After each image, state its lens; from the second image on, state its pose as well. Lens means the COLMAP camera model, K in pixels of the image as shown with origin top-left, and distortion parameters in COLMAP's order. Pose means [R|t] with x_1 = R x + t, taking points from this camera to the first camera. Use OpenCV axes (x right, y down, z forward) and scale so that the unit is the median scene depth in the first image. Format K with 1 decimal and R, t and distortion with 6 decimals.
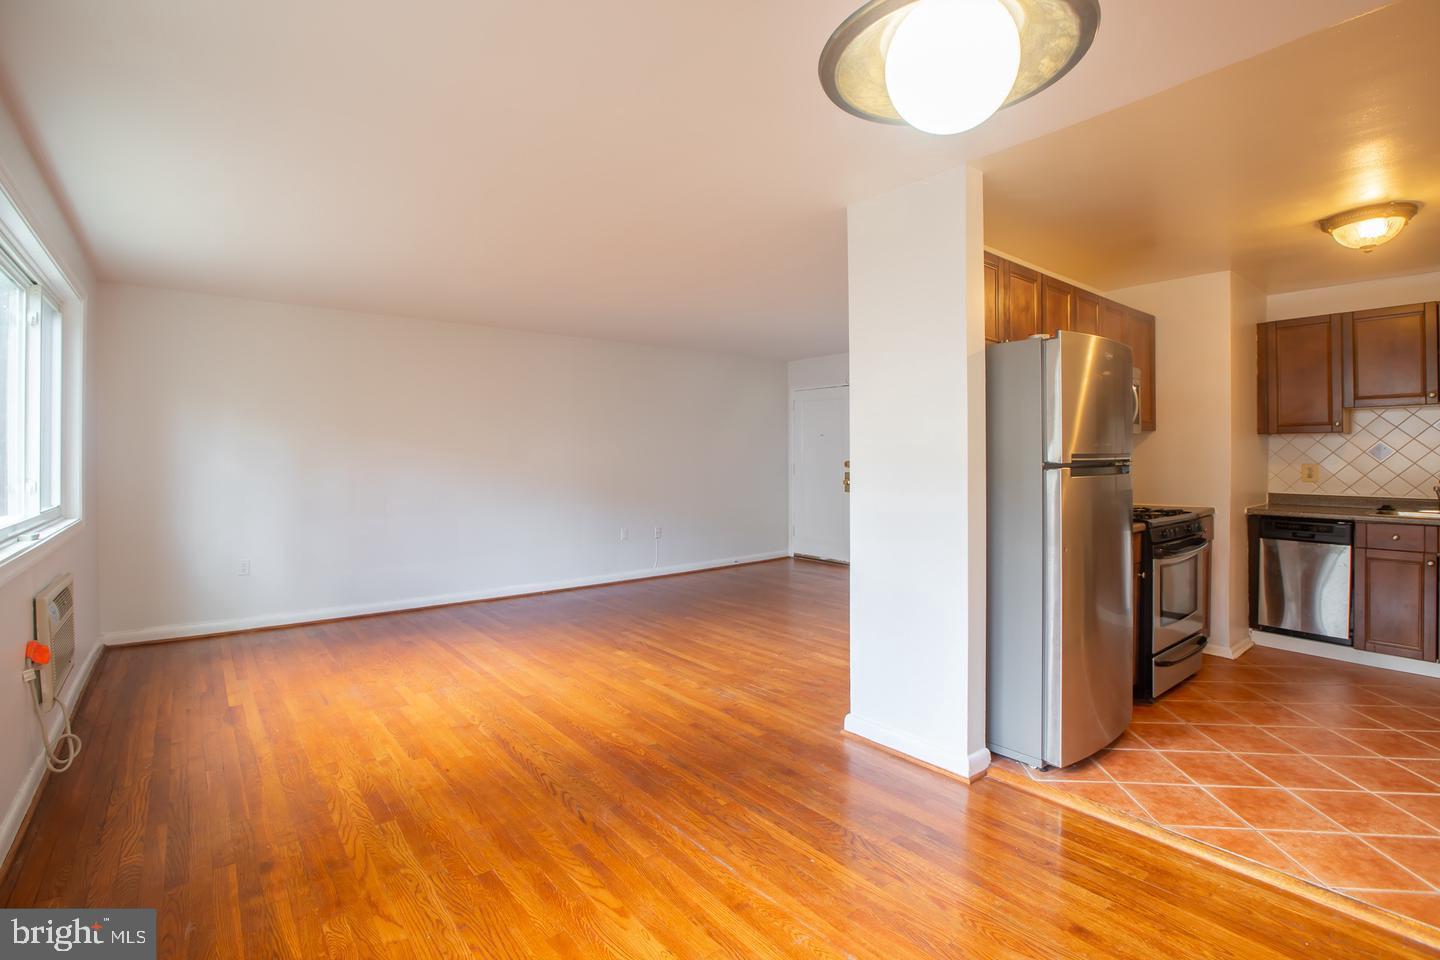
lens RADIAL K [[662.3, 0, 708.8], [0, 662.3, 454.5], [0, 0, 1]] dist [-0.035217, 0.007237]
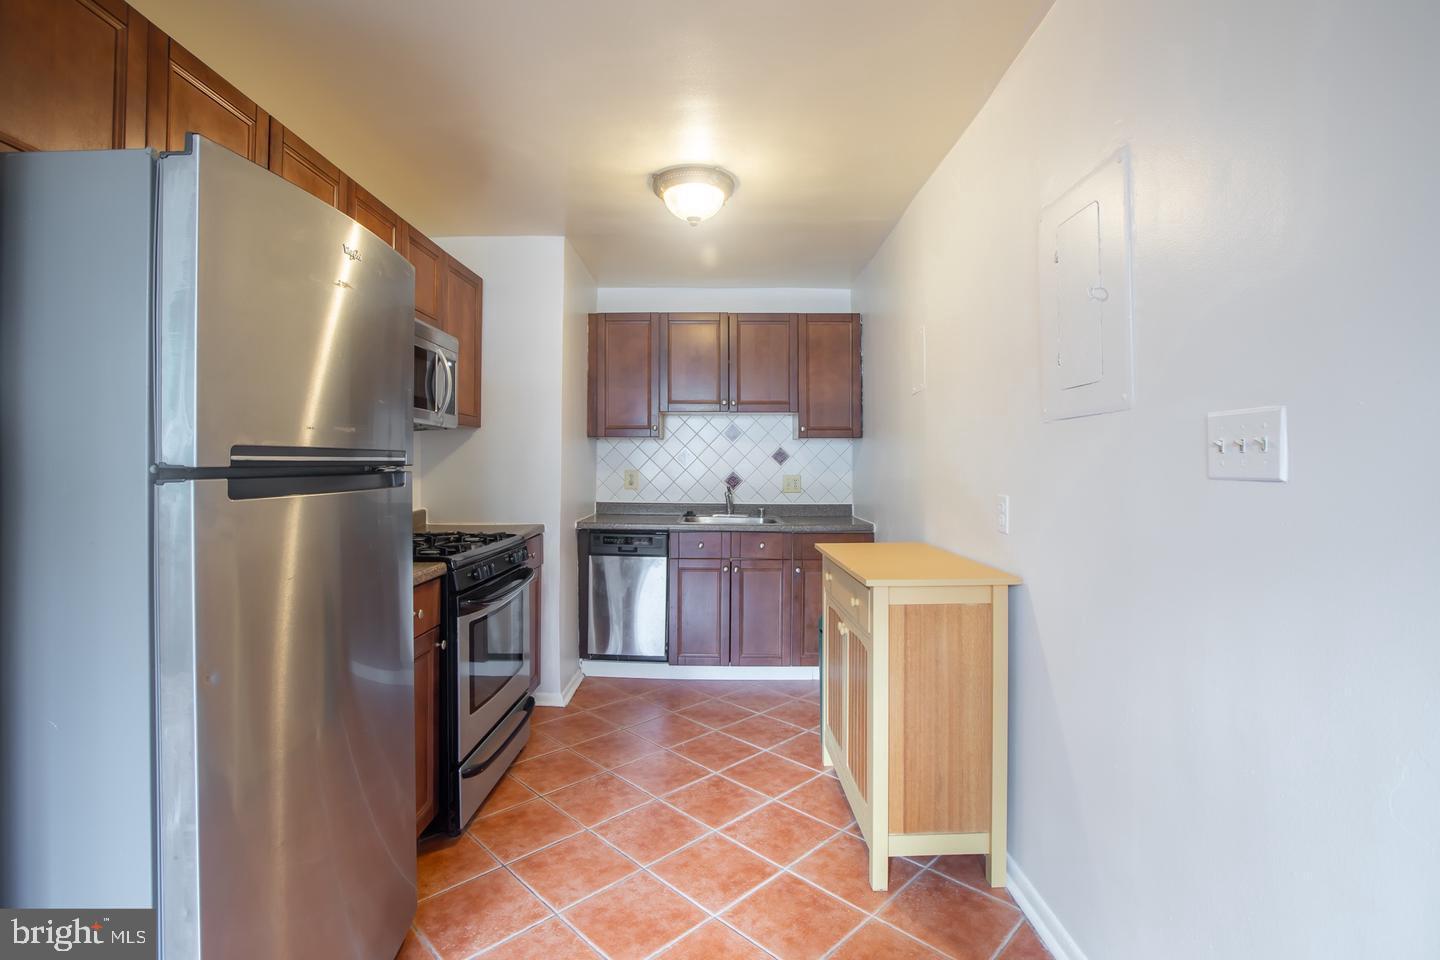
lens RADIAL K [[663.6, 0, 720.0], [0, 663.6, 480.0], [0, 0, 1]] dist [-0.025278, 0.000749]
pose [[0.619780, -0.012037, 0.784683, 0.283048], [-0.009196, 0.999702, 0.022598, 0.006349], [-0.784721, -0.021222, 0.619485, 0.336933]]
